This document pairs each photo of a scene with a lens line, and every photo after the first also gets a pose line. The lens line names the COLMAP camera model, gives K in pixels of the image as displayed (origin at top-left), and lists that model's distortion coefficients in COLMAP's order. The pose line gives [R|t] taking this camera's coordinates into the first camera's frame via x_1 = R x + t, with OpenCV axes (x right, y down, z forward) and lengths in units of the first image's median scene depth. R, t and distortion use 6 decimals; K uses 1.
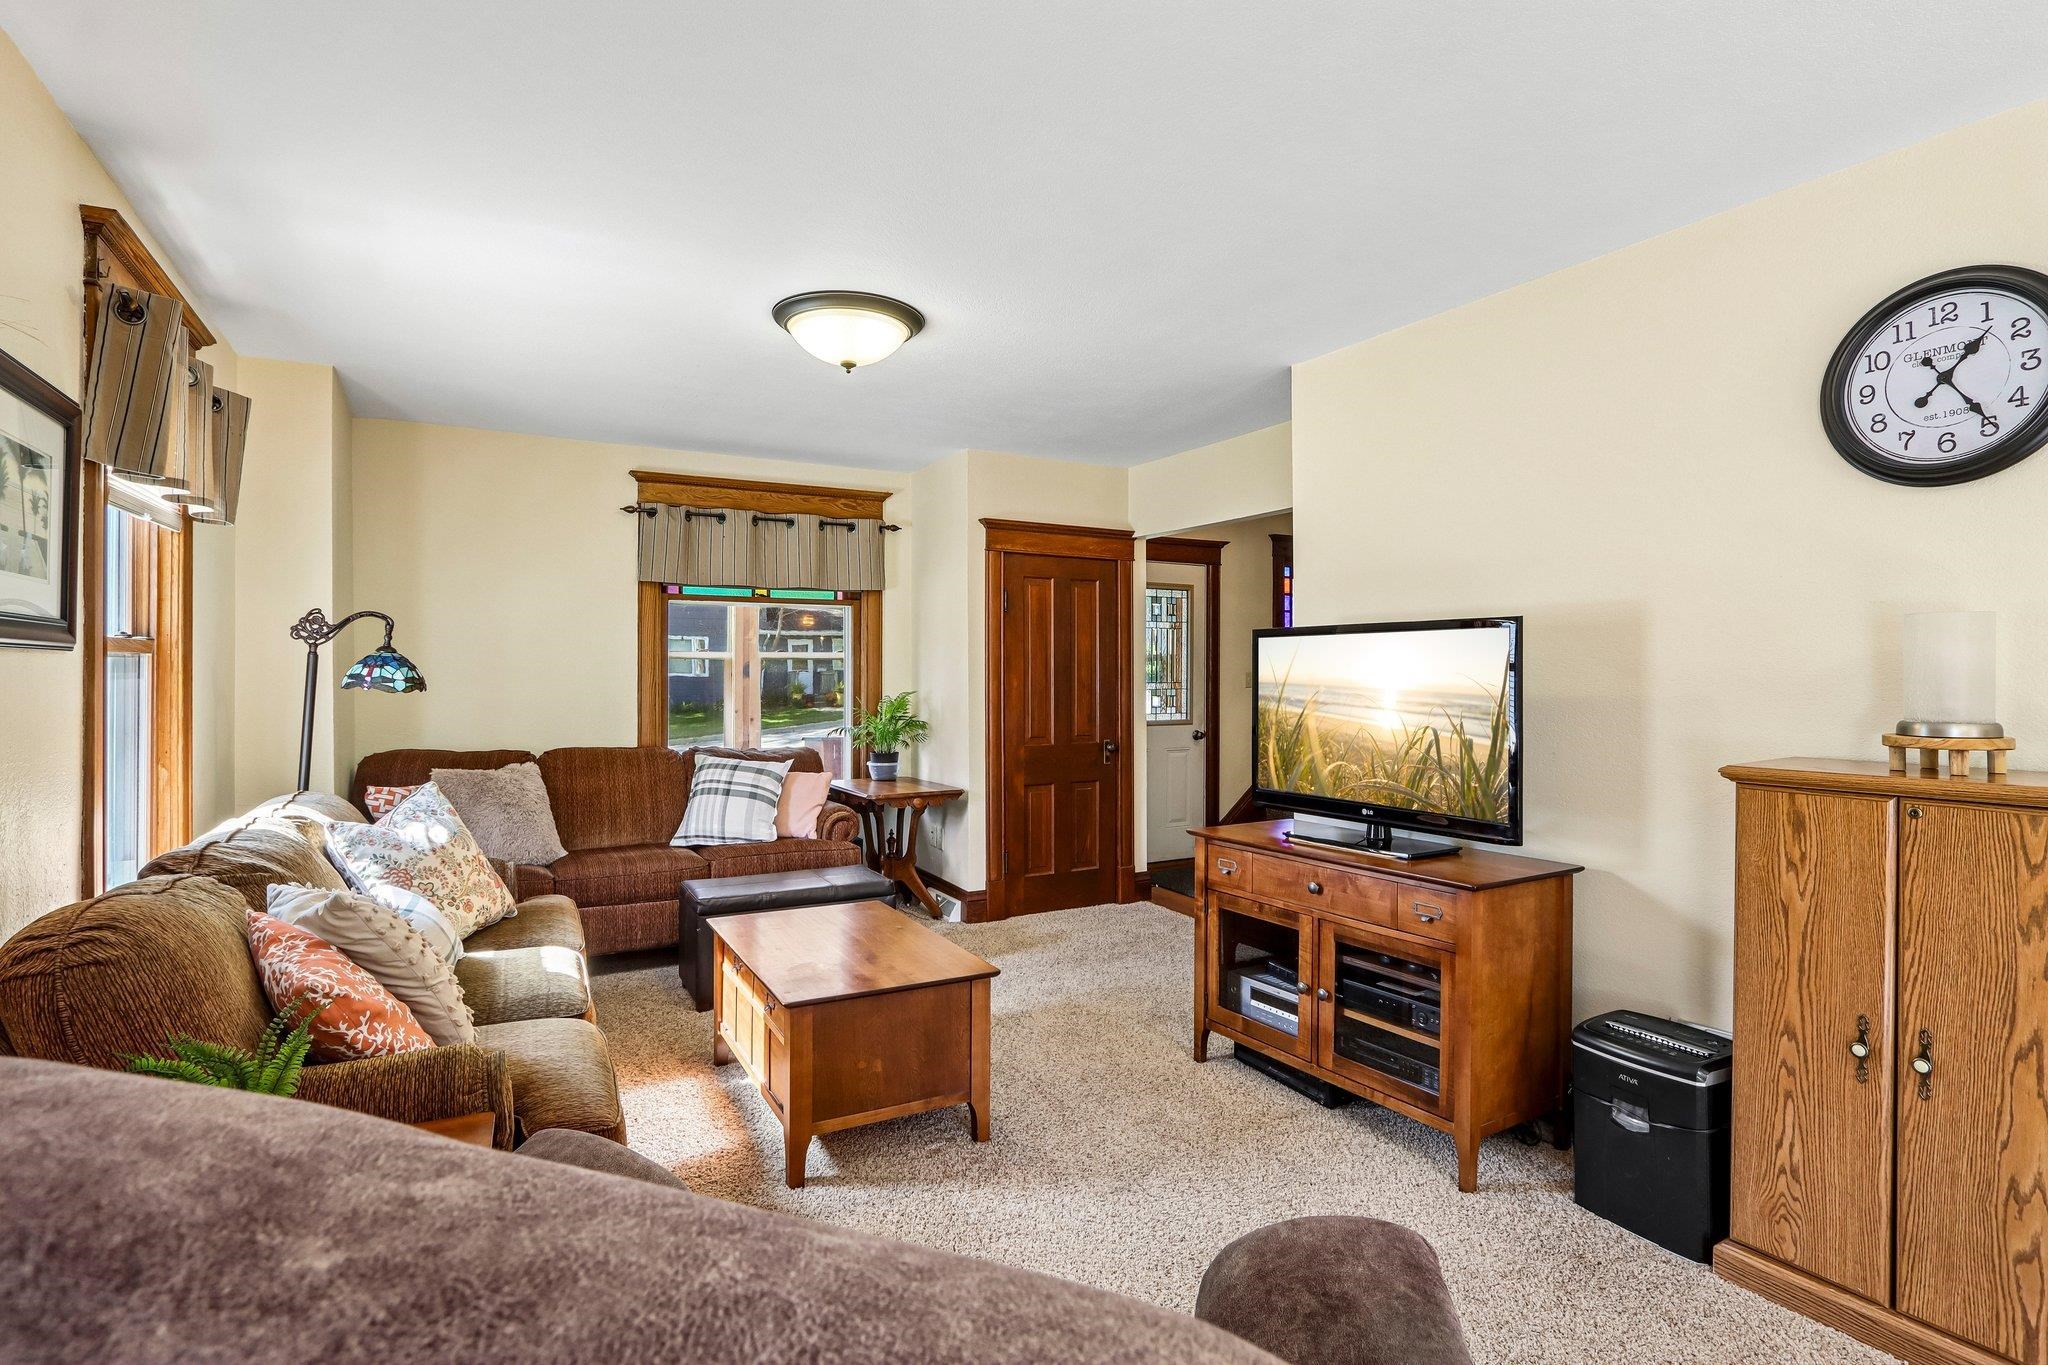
lens RADIAL K [[937.9, 0, 1026.5], [0, 937.9, 695.5], [0, 0, 1]] dist [-0.014760, 0.000069]
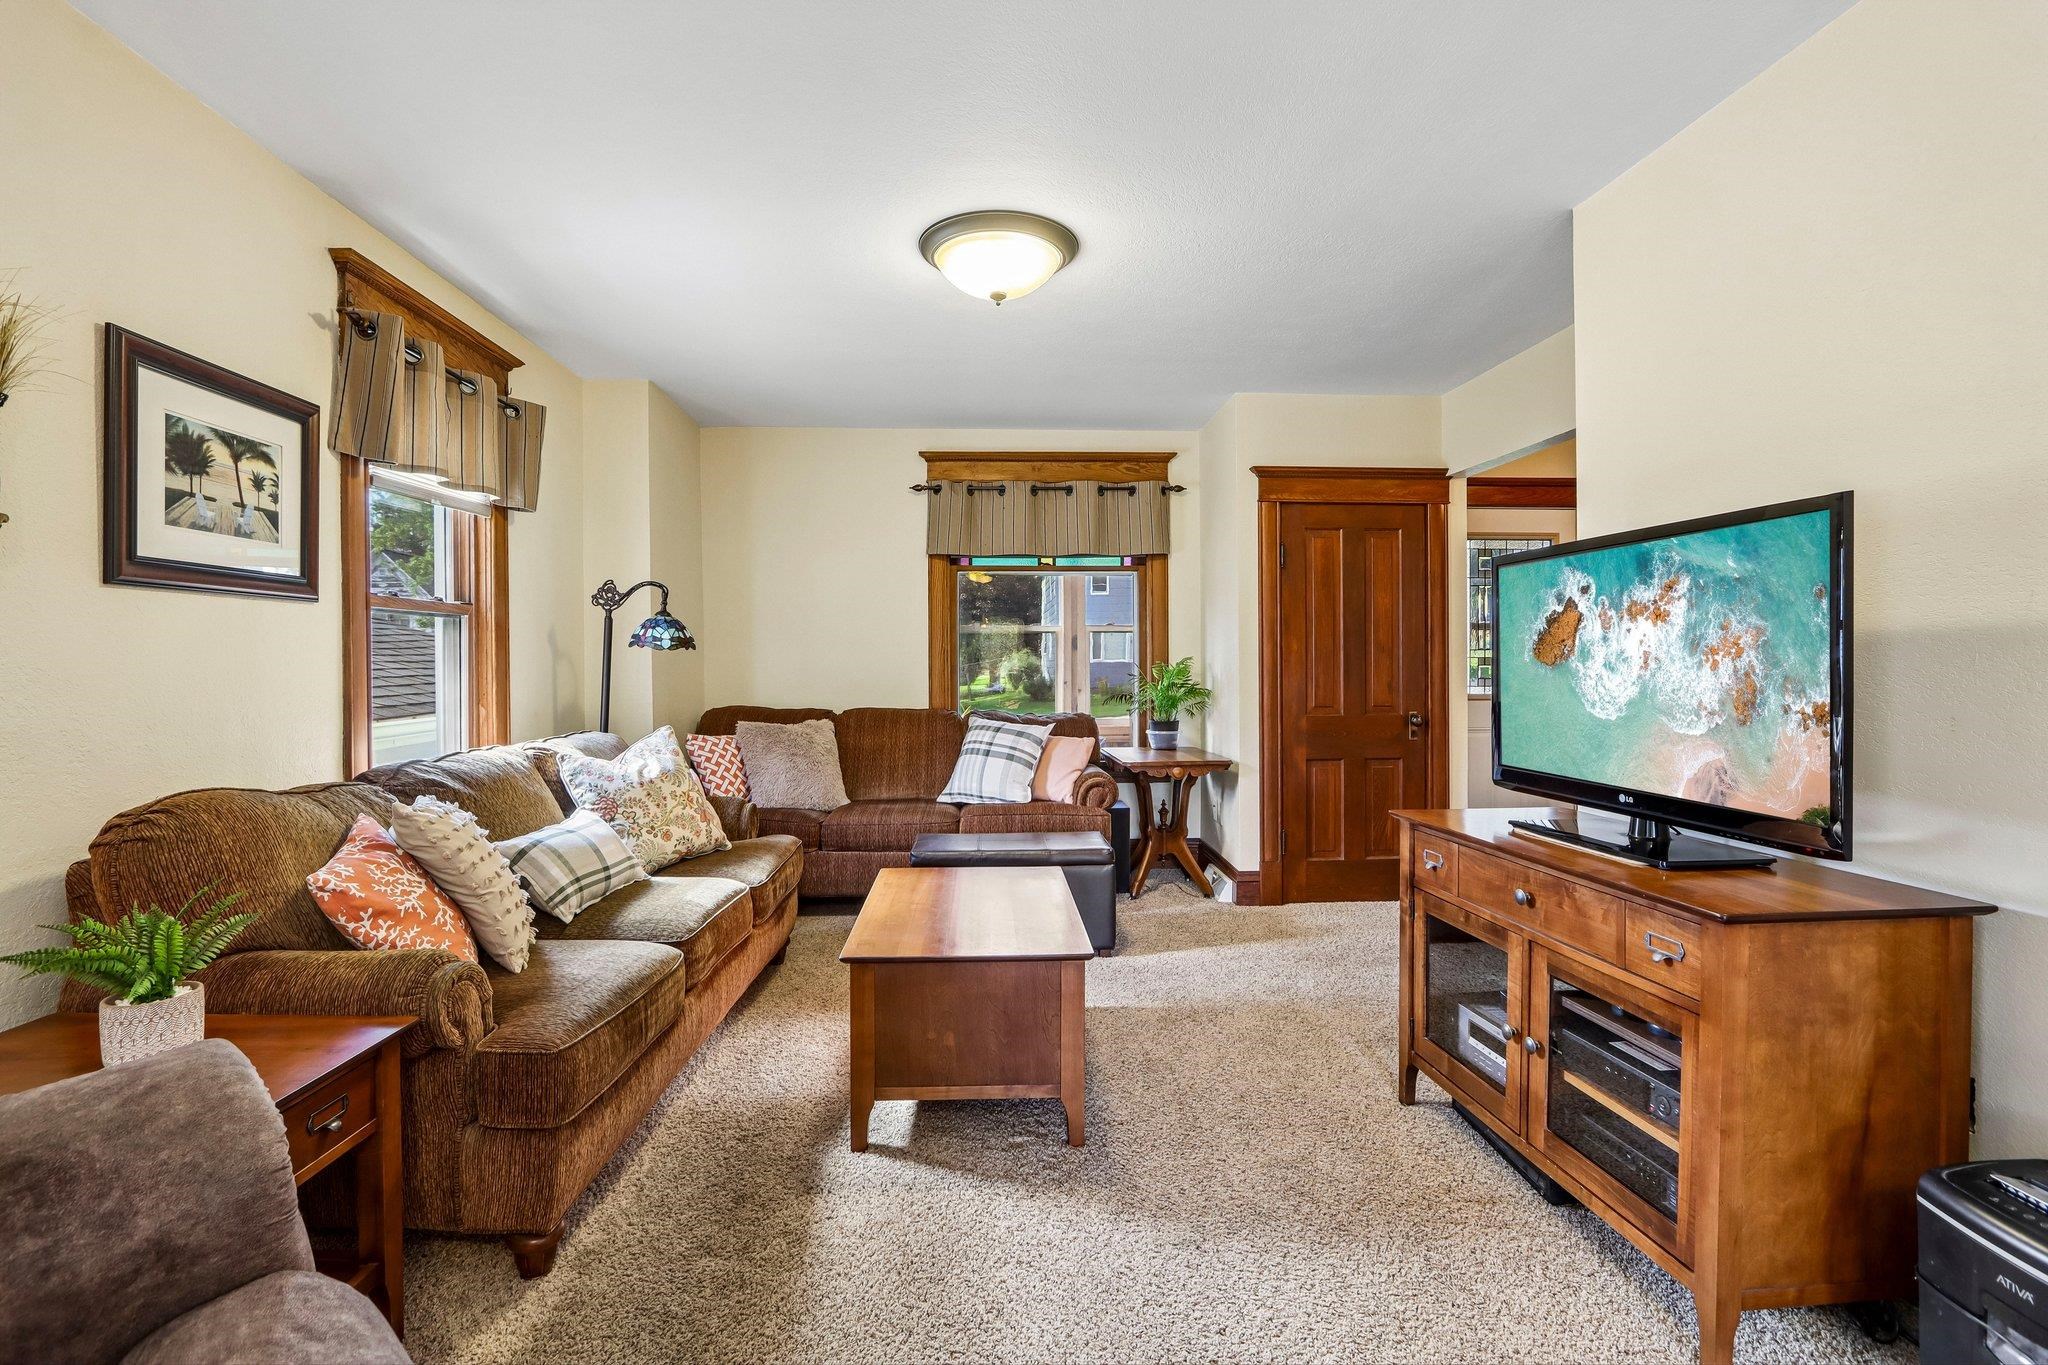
lens RADIAL K [[907.1, 0, 1024.0], [0, 907.1, 682.5], [0, 0, 1]] dist [-0.014027, -0.000099]
pose [[0.907450, 0.005344, -0.420127, 0.204387], [-0.002775, 0.999974, 0.006725, 0.028580], [0.420152, -0.004937, 0.907440, 0.164739]]
